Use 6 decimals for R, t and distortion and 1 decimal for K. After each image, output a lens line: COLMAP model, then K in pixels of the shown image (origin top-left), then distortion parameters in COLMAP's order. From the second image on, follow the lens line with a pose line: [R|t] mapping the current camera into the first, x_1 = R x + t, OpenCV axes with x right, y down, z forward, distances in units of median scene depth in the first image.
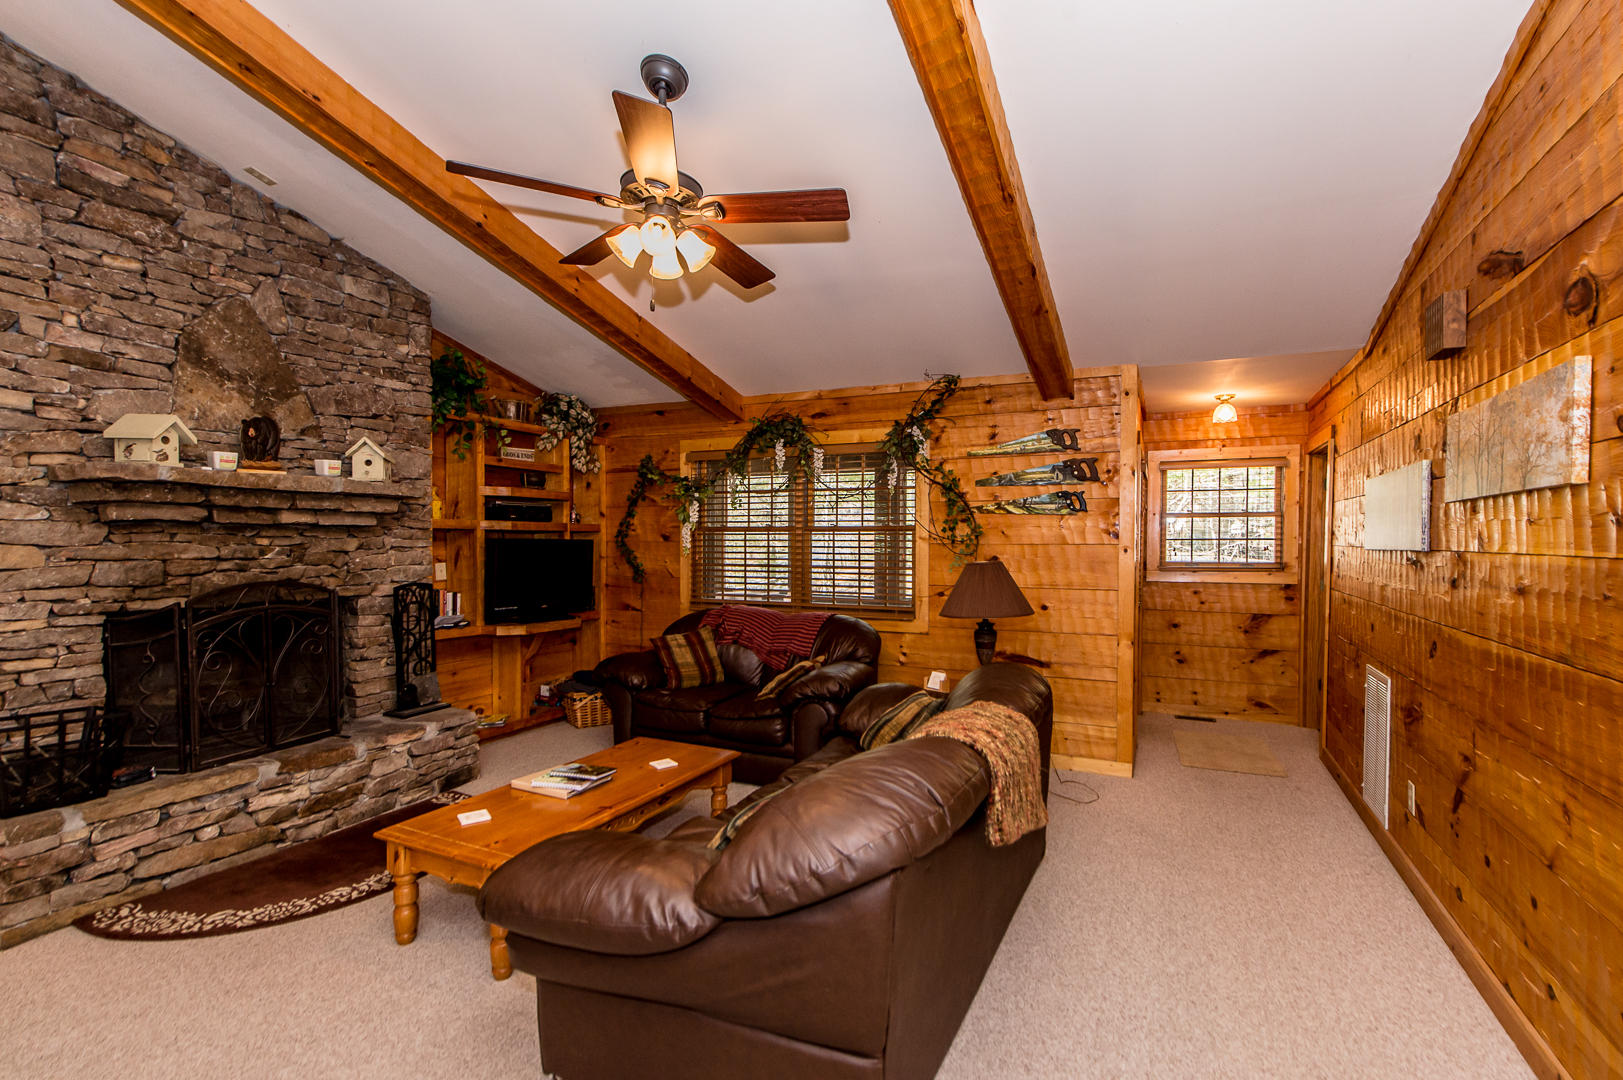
lens RADIAL K [[761.1, 0, 881.7], [0, 761.1, 560.8], [0, 0, 1]] dist [0.000441, -0.001122]
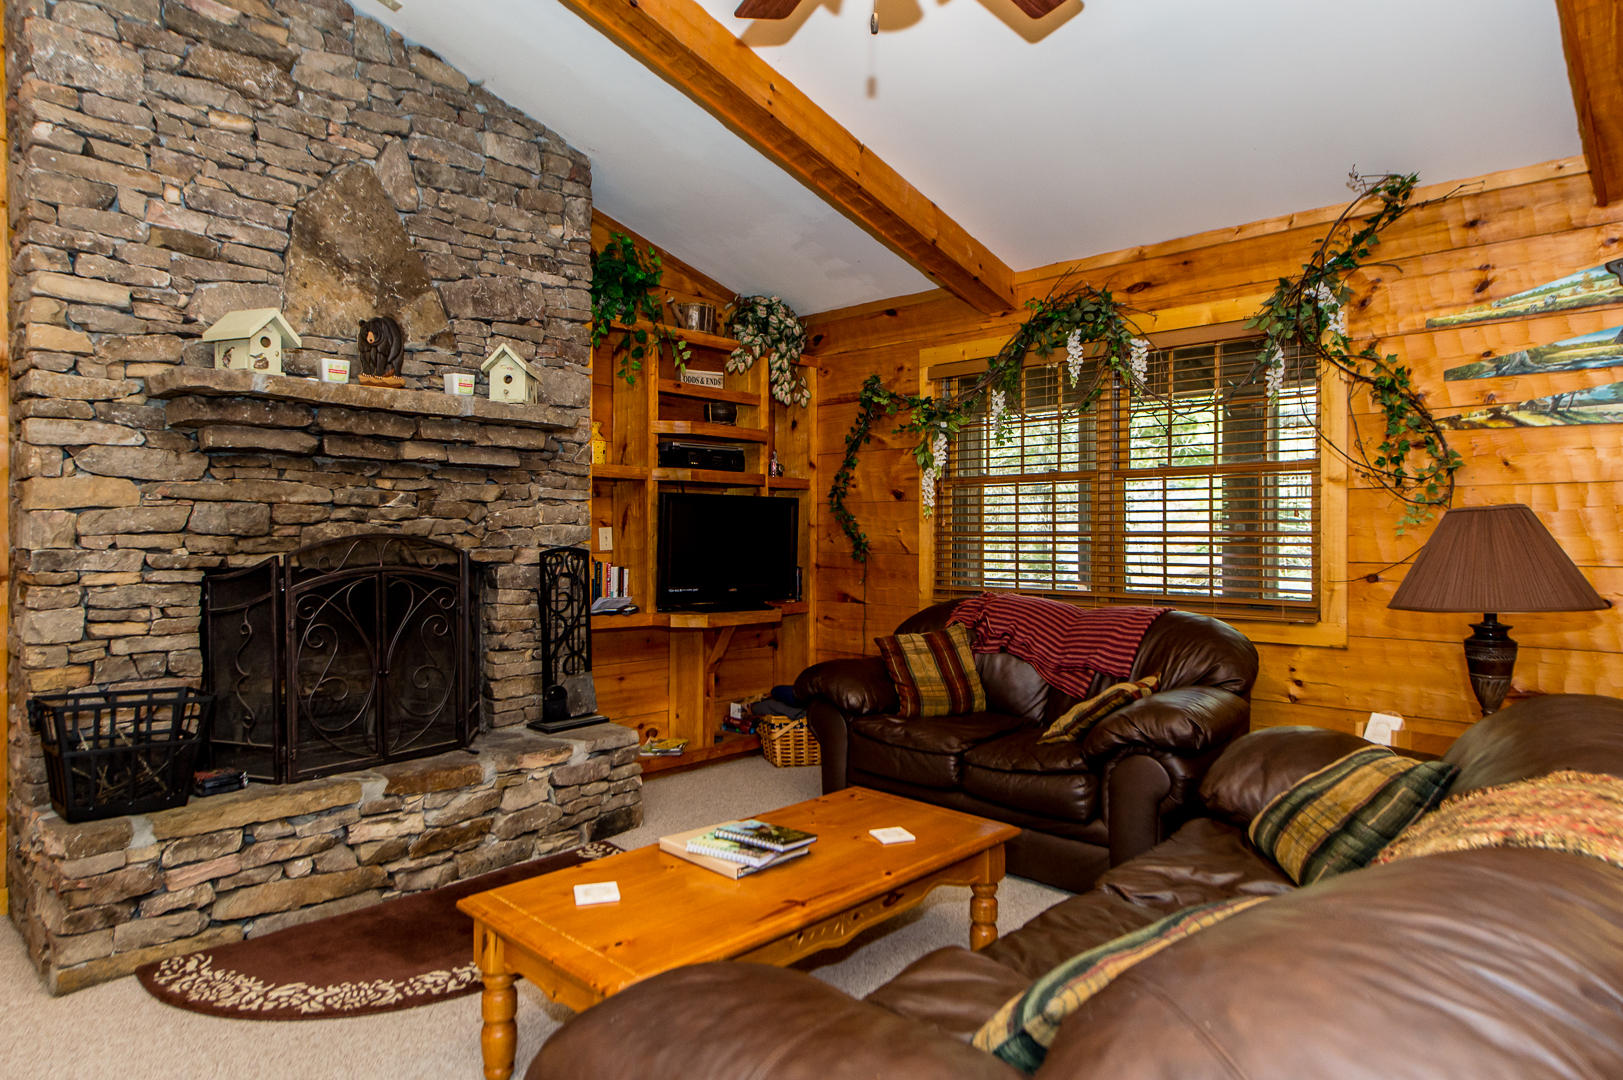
lens RADIAL K [[975.4, 0, 809.3], [0, 975.4, 539.6], [0, 0, 1]] dist [0.021302, -0.012247]
pose [[0.932299, -0.004945, -0.361655, -0.064053], [-0.006981, 0.999474, -0.031662, 0.055840], [0.361621, 0.032043, 0.931774, 0.237354]]
